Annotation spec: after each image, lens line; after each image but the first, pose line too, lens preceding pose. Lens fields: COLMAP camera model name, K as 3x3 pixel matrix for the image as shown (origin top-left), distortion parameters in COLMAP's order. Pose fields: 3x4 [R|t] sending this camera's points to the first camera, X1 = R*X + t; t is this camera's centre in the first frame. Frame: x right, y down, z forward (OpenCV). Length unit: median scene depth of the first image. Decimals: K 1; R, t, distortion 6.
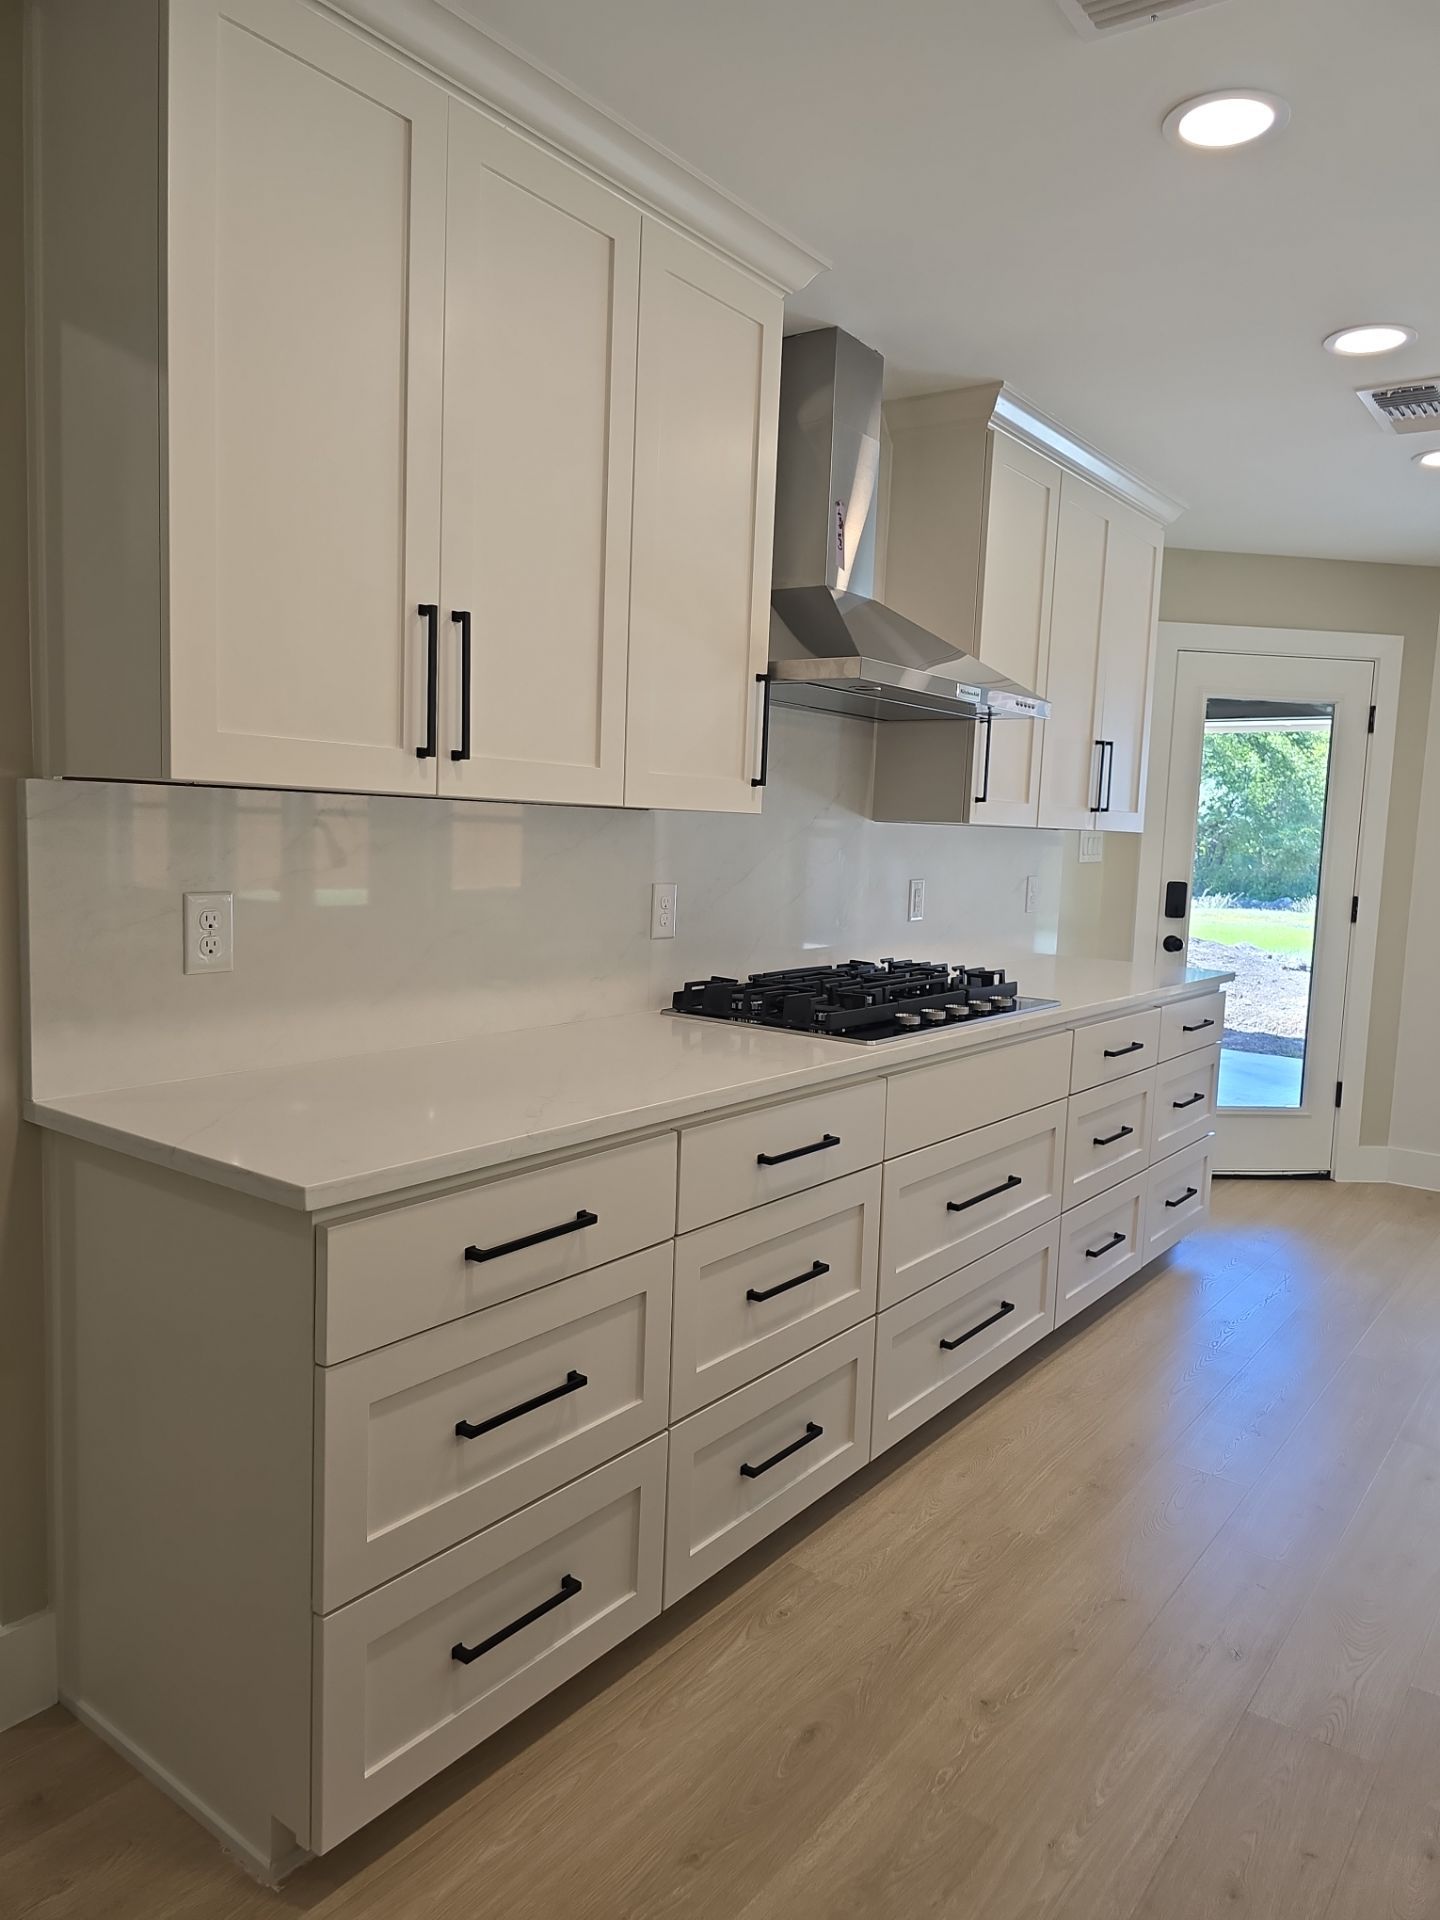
lens RADIAL K [[1290.9, 0, 727.9], [0, 1290.9, 951.8], [0, 0, 1]] dist [0.052680, -0.047800]
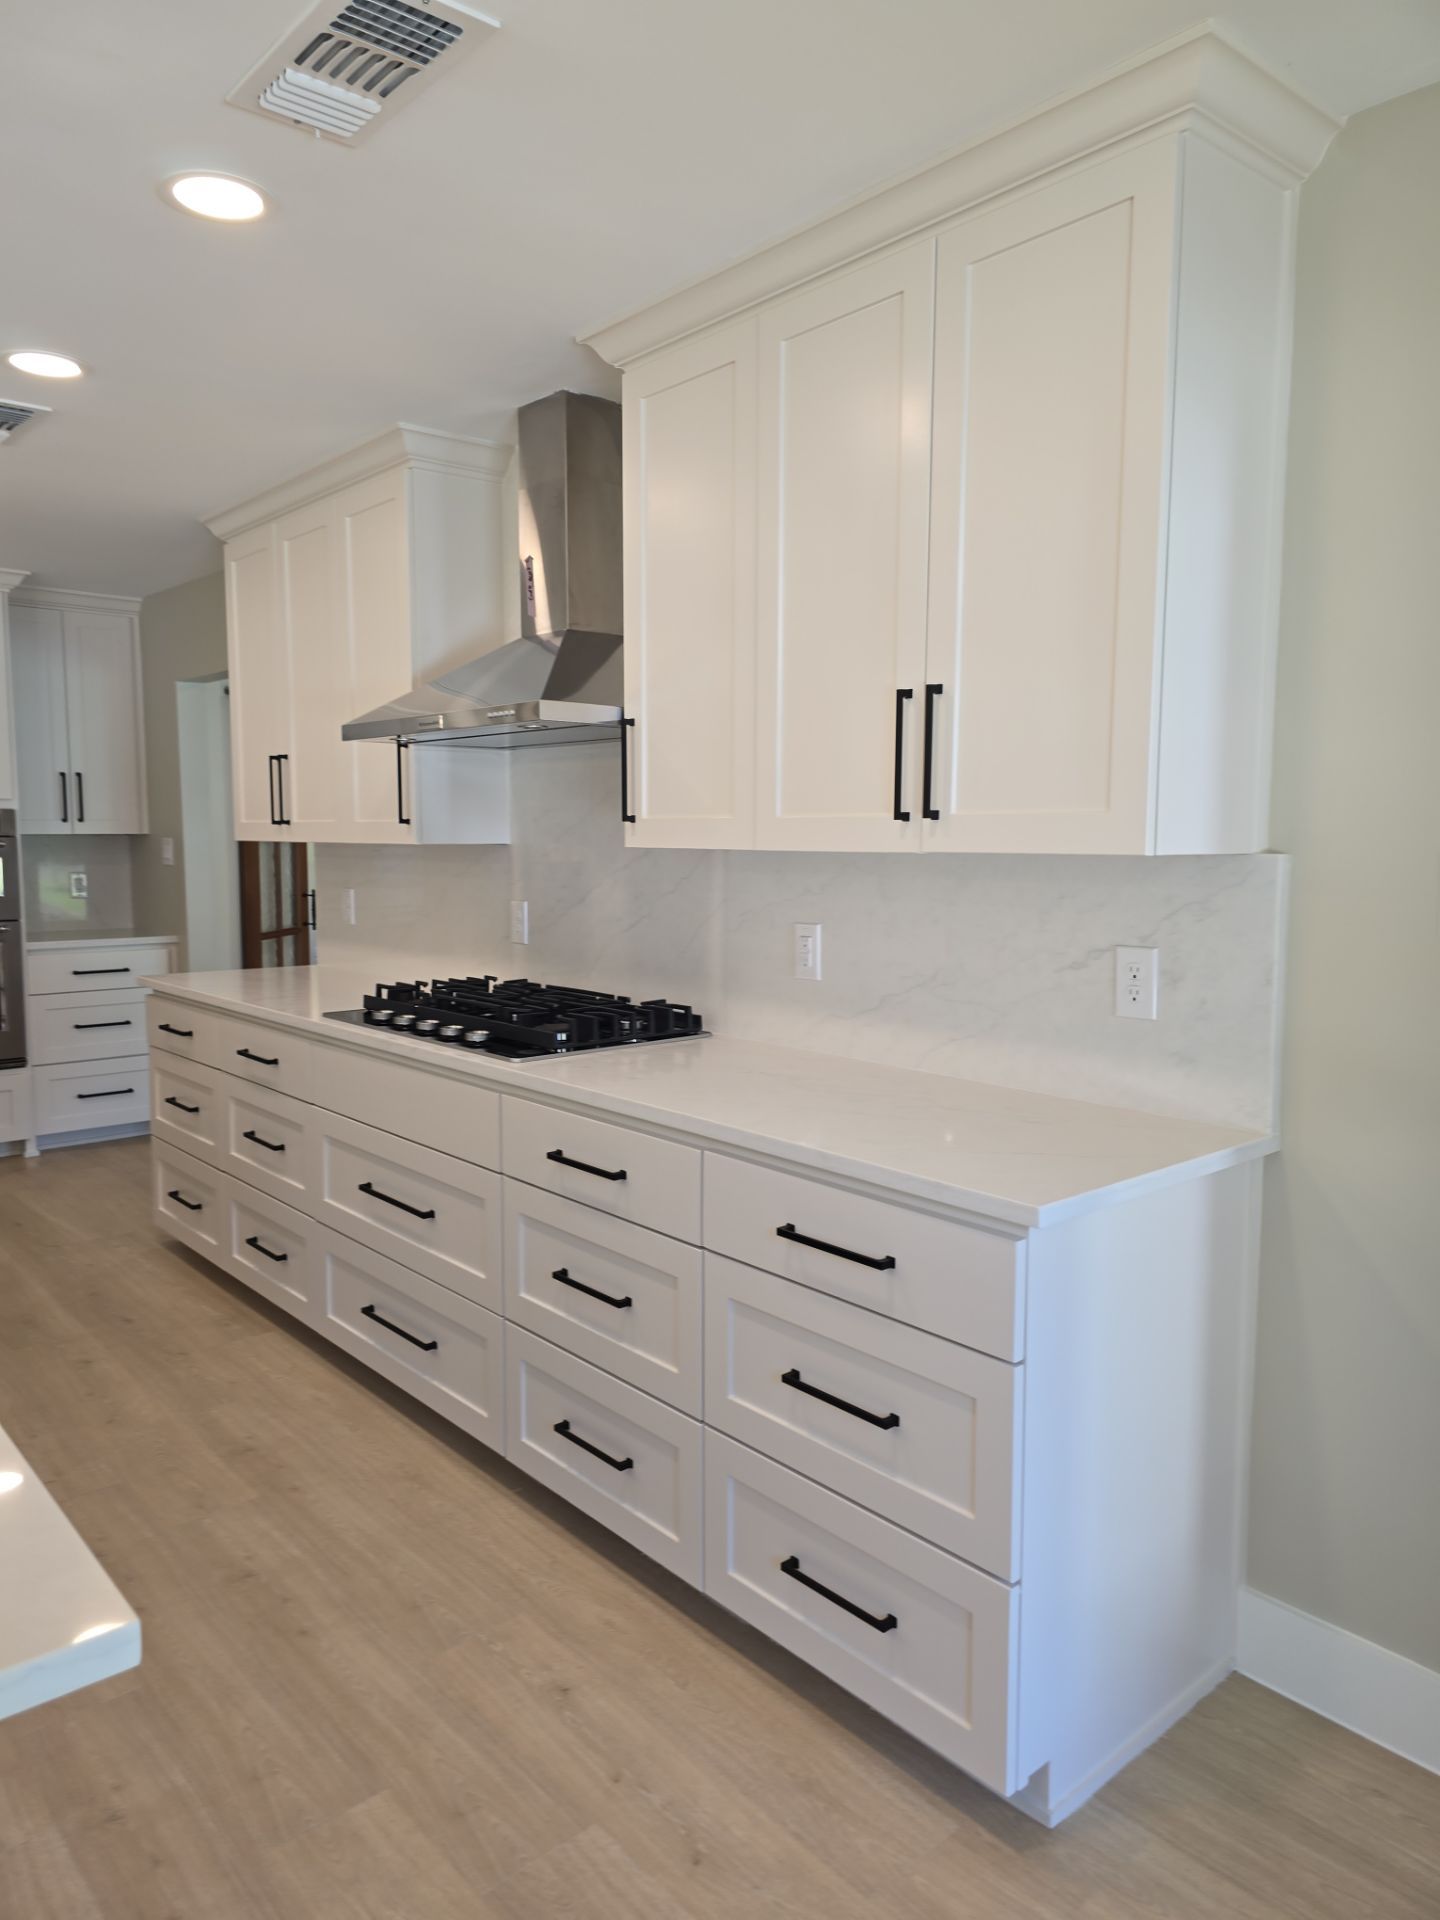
lens RADIAL K [[1290.9, 0, 732.9], [0, 1290.9, 952.2], [0, 0, 1]] dist [0.052680, -0.047800]
pose [[-0.192929, 0.053955, -0.979728, 0.902139], [-0.101172, 0.992071, 0.074558, -0.091934], [0.975983, 0.113505, -0.185941, 1.116102]]
